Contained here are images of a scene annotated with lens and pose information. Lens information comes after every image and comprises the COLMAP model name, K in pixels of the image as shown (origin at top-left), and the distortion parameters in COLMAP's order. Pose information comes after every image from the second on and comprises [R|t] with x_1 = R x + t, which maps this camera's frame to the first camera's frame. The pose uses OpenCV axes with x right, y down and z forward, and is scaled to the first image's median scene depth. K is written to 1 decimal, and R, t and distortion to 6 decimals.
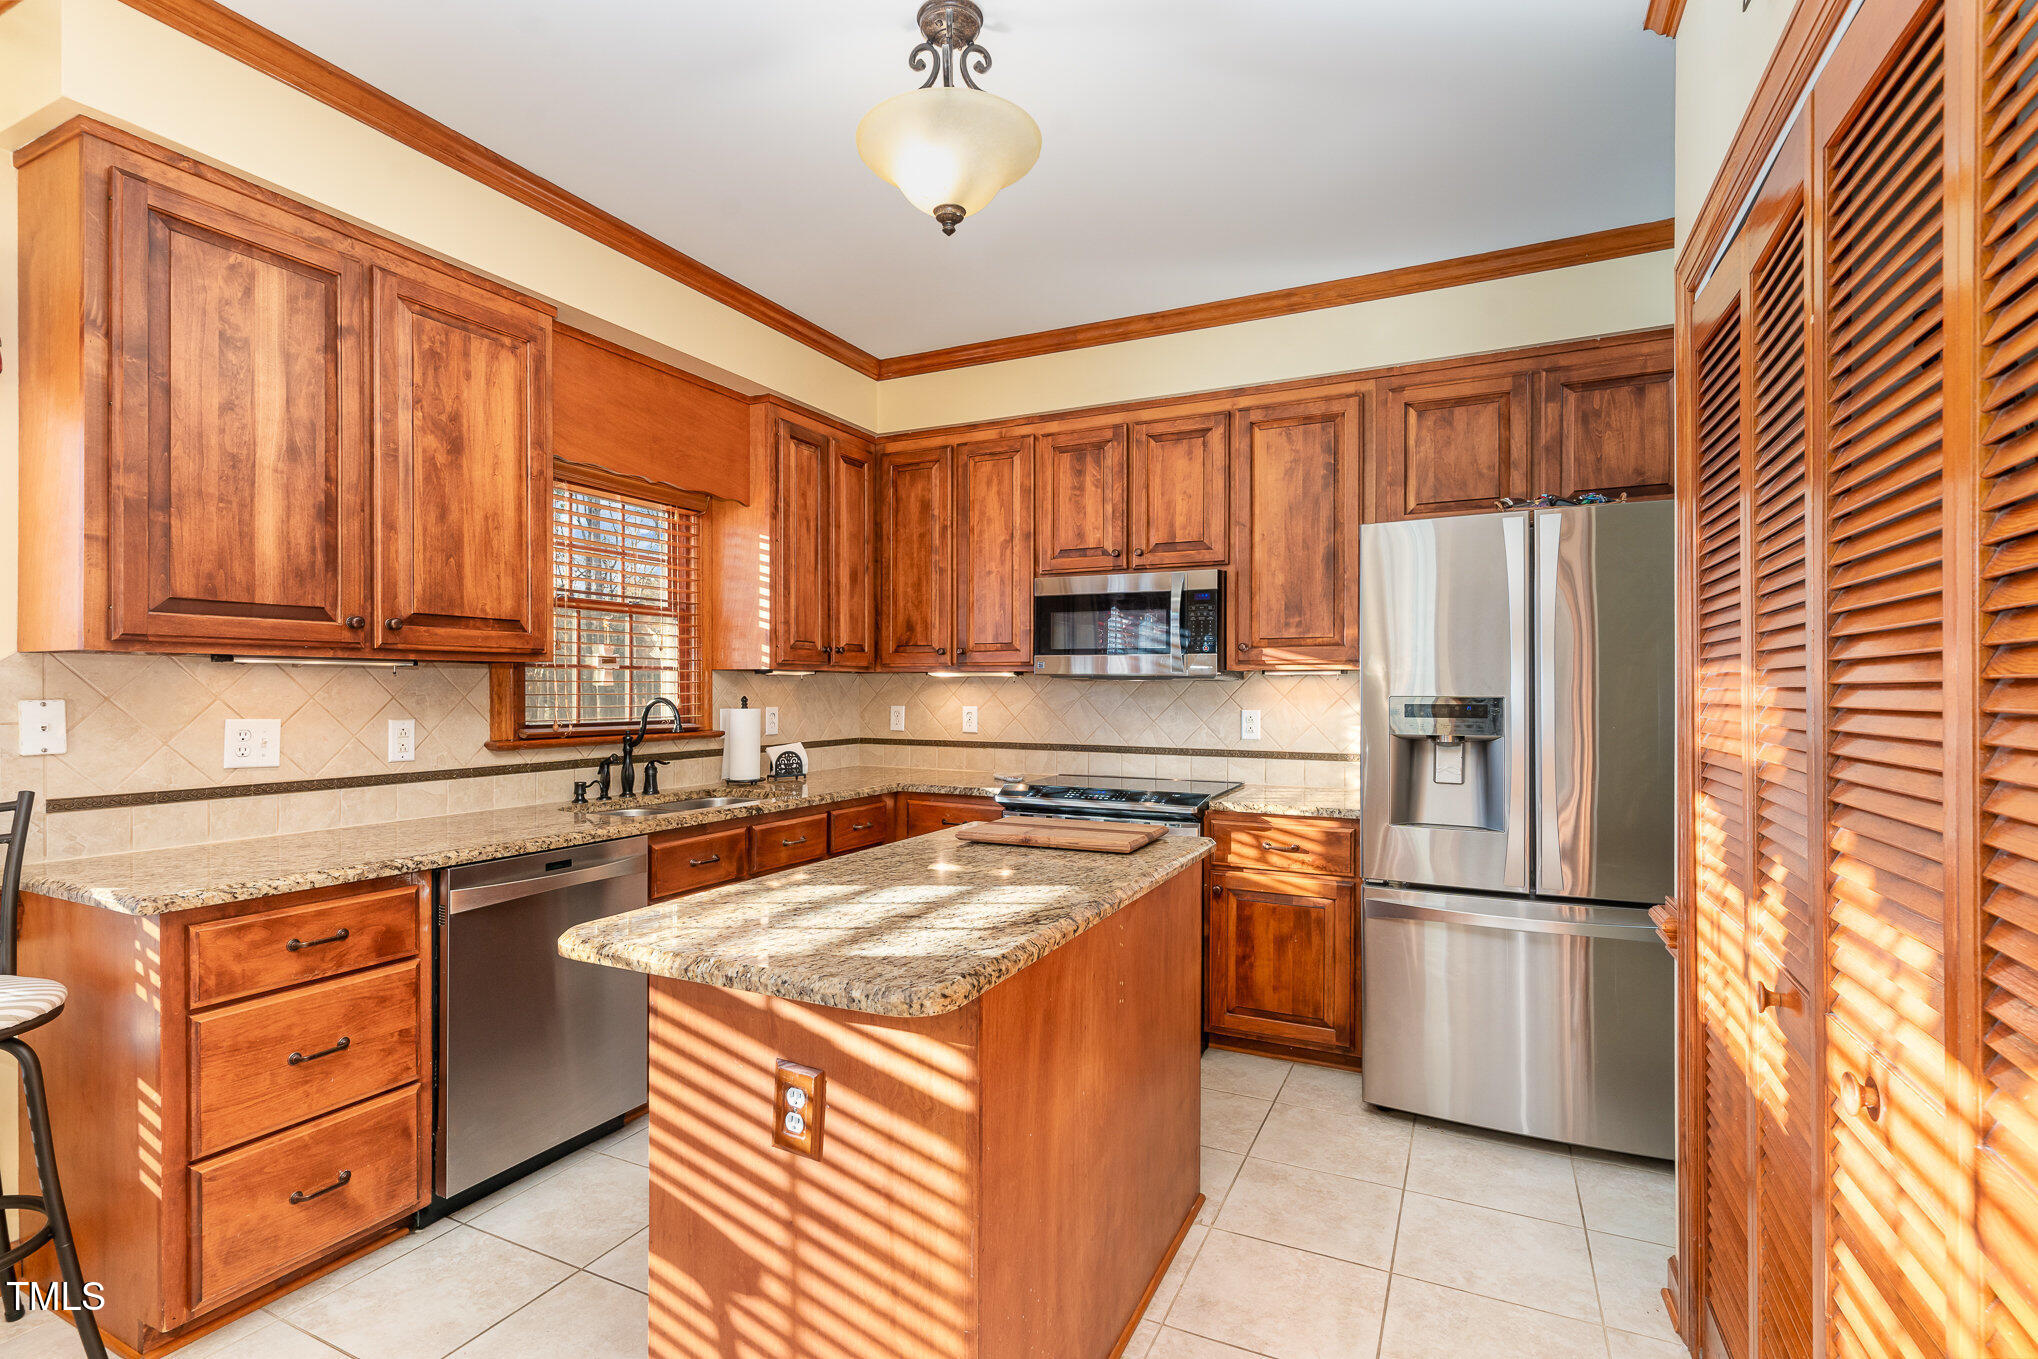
lens RADIAL K [[969.5, 0, 1000.8], [0, 969.5, 685.8], [0, 0, 1]] dist [-0.002175, 0.000130]
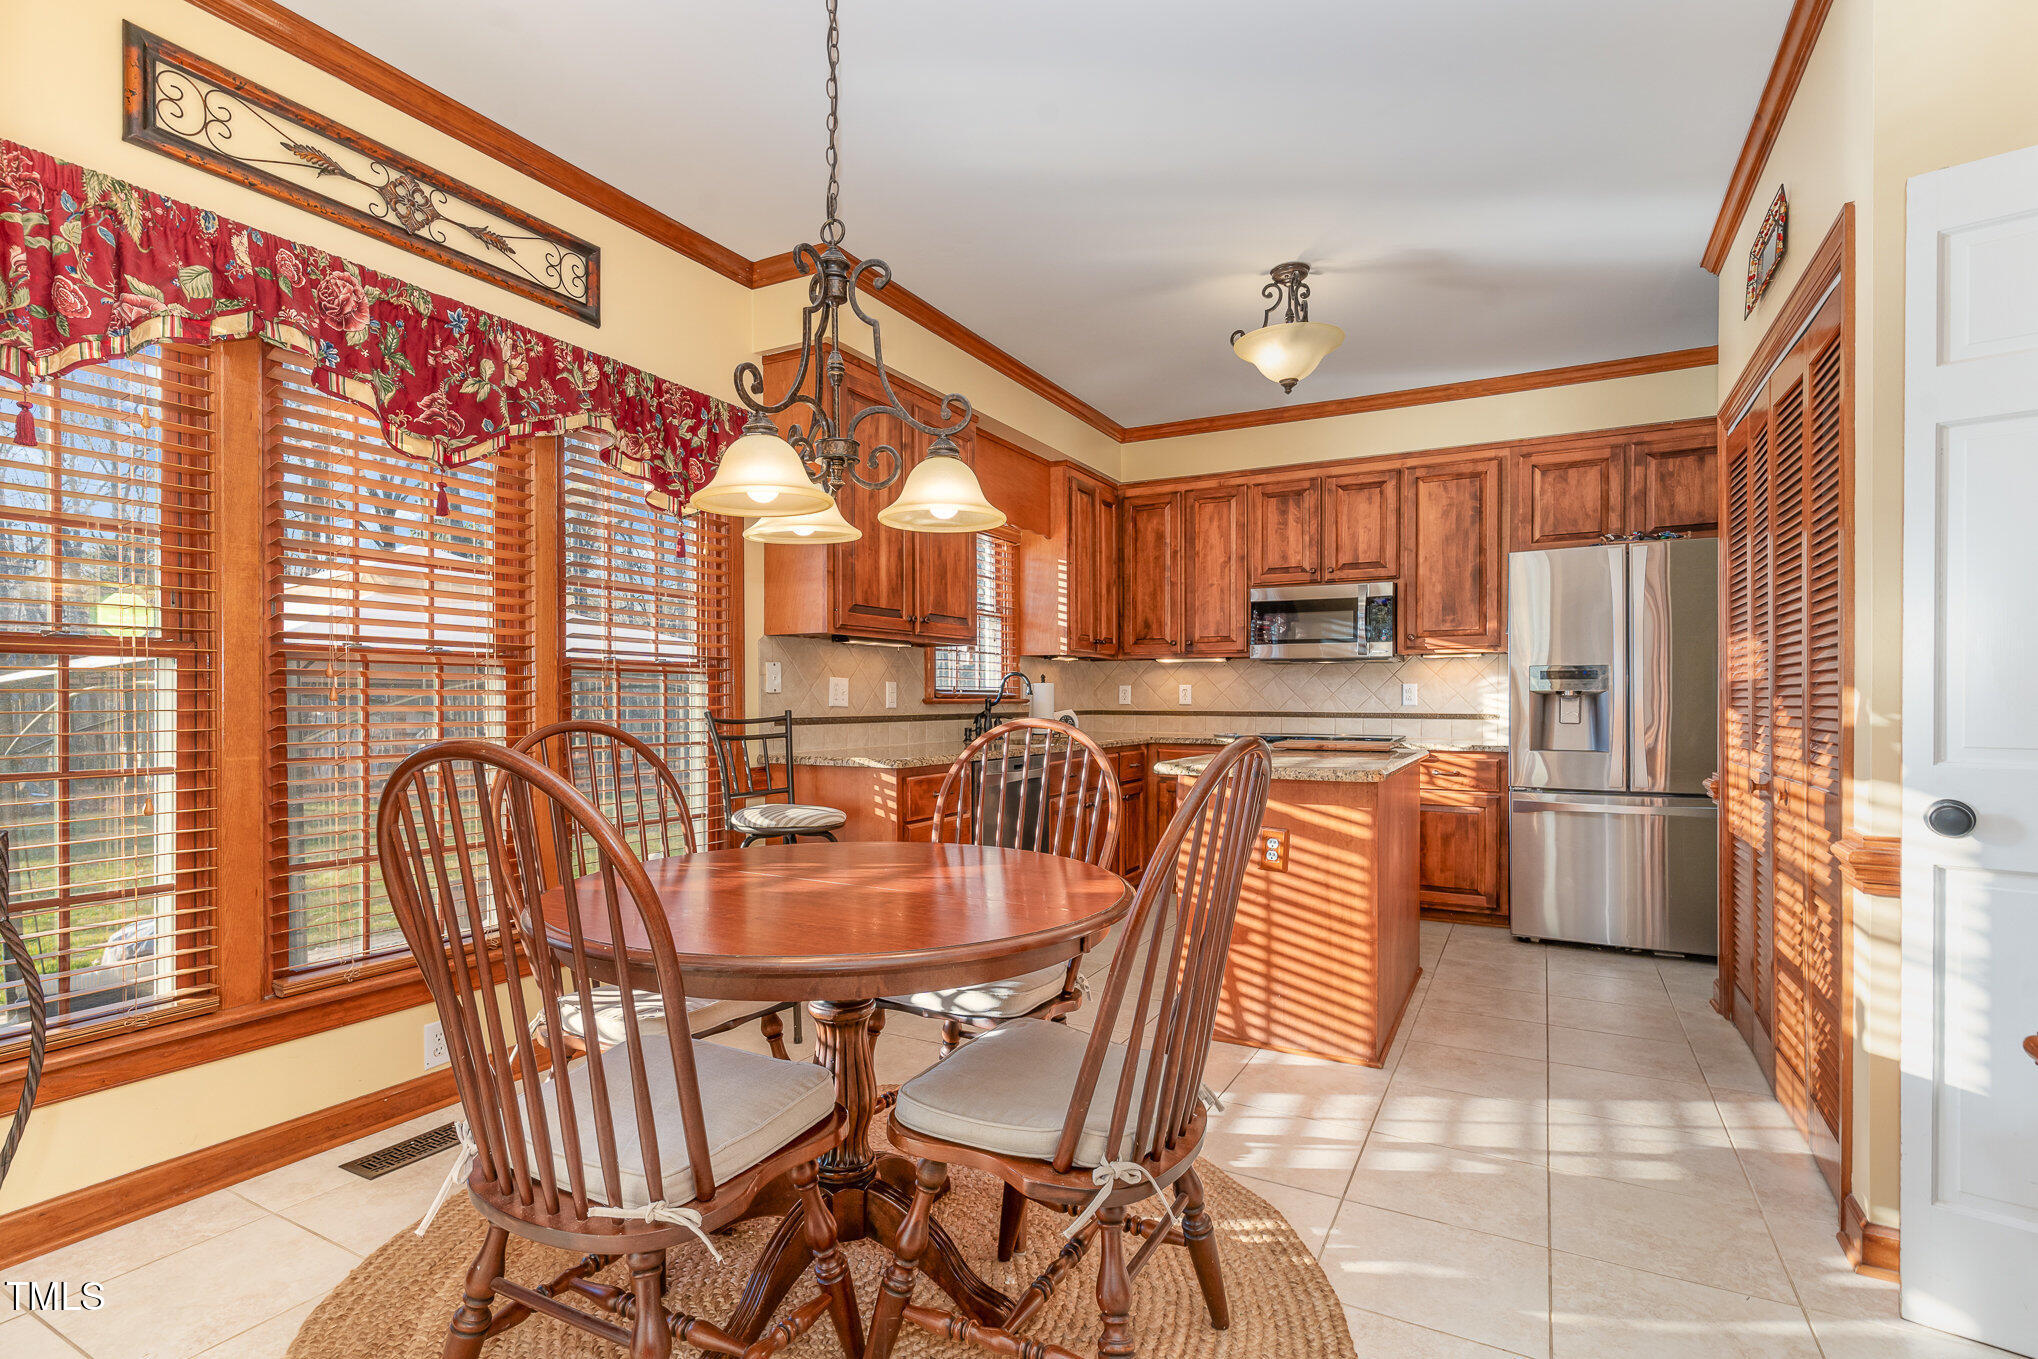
lens RADIAL K [[983.5, 0, 994.2], [0, 983.5, 699.6], [0, 0, 1]] dist [-0.001482, -0.001529]
pose [[0.998781, -0.000772, -0.049348, -0.301656], [0.001020, 0.999987, 0.005002, 0.045572], [0.049343, -0.005046, 0.998769, -0.484594]]
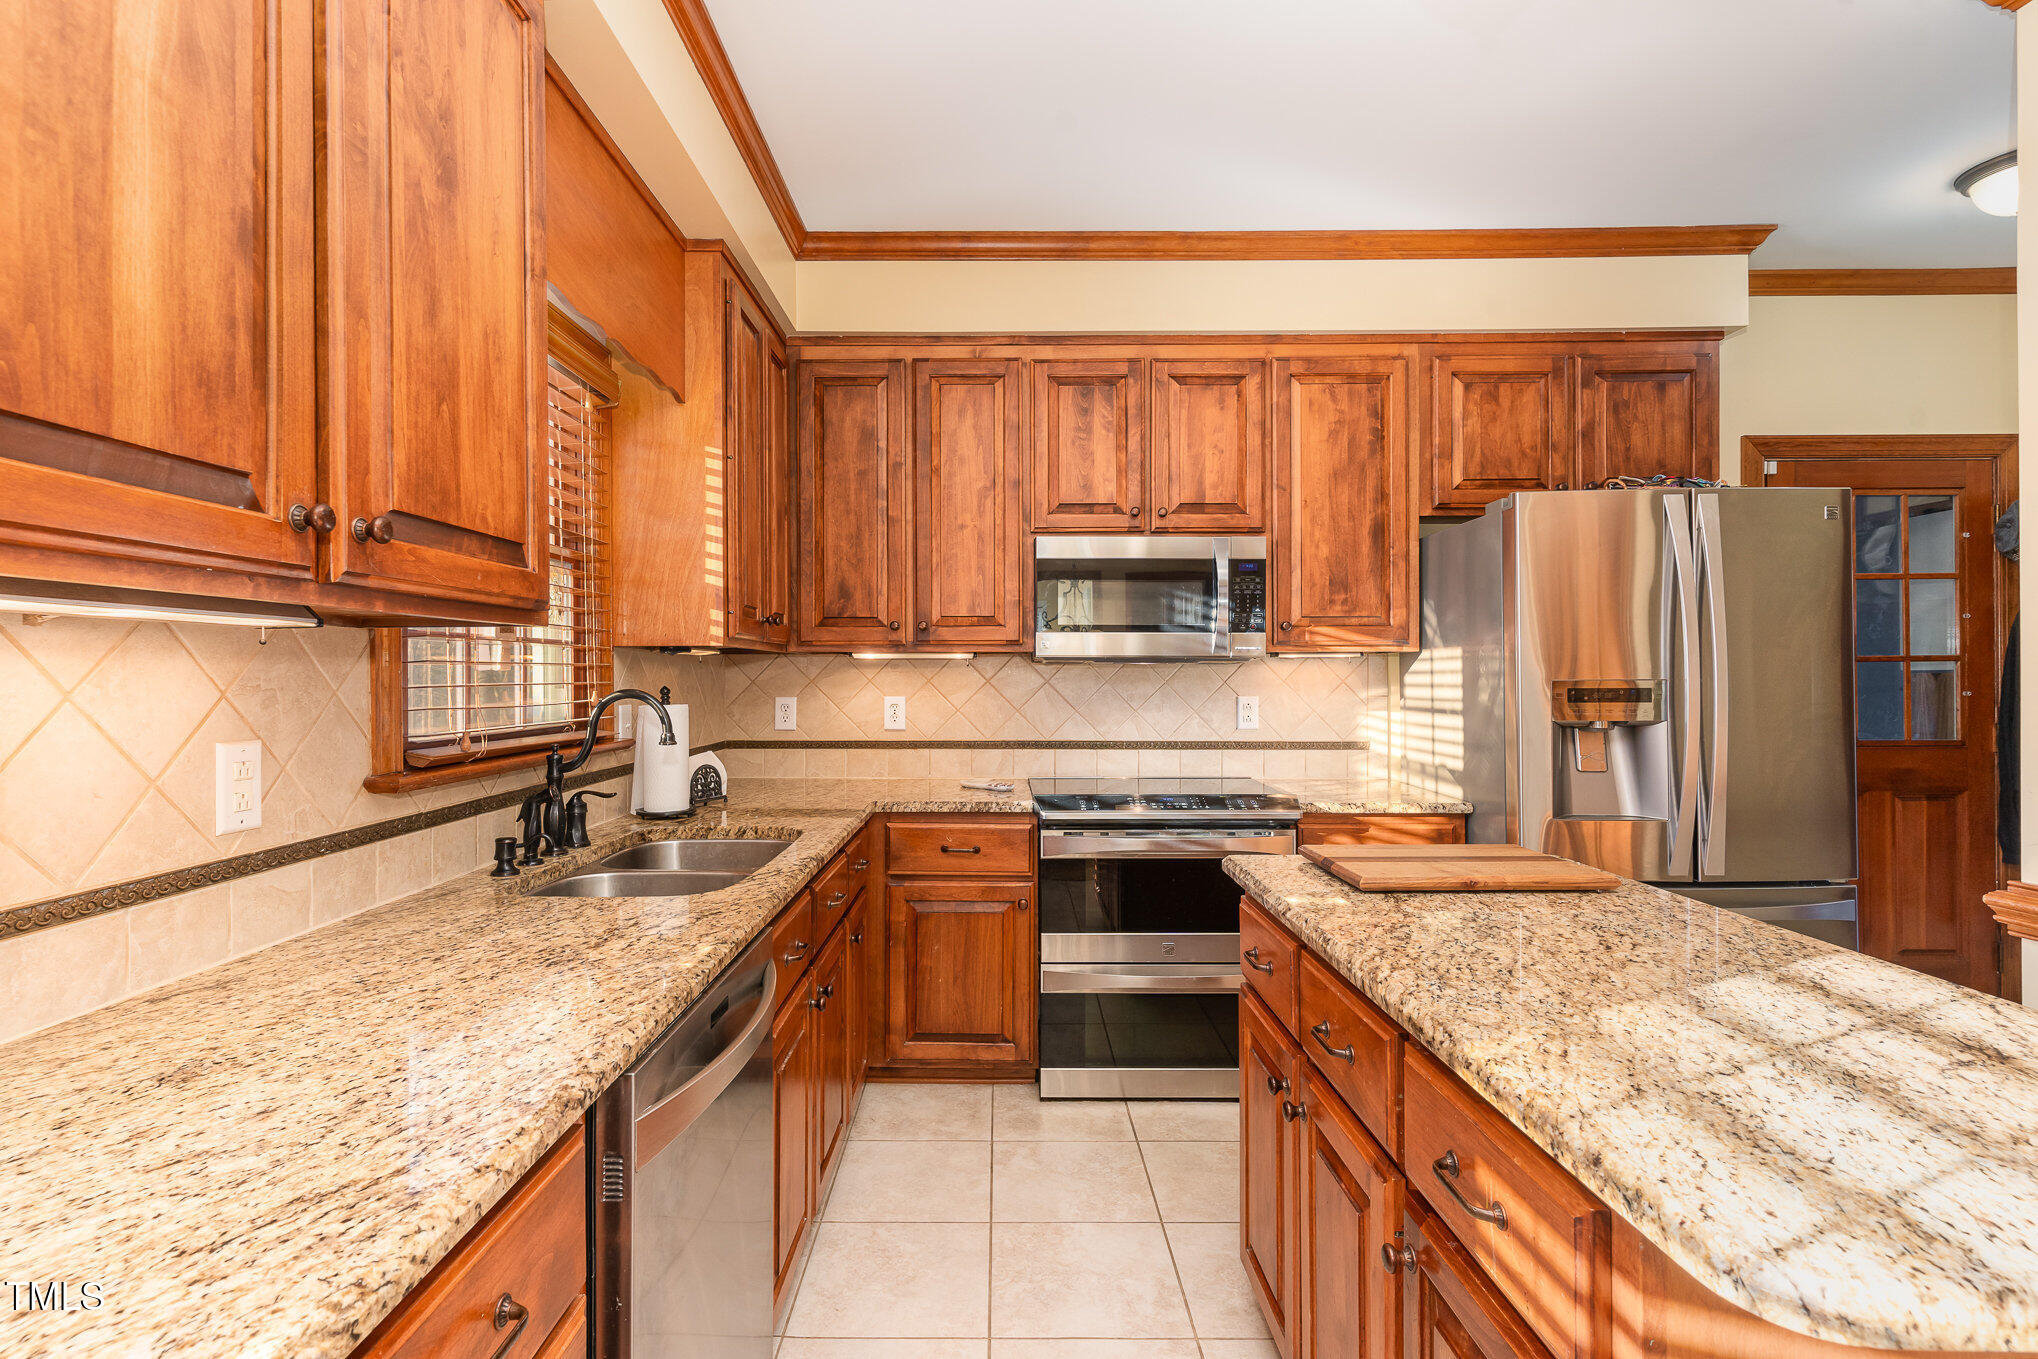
lens RADIAL K [[971.0, 0, 1000.4], [0, 971.0, 671.2], [0, 0, 1]] dist [0.001869, -0.000656]
pose [[0.897310, -0.002002, 0.441396, -0.401615], [0.002366, 0.999997, -0.000273, 0.001296], [-0.441394, 0.001289, 0.897312, 0.335984]]
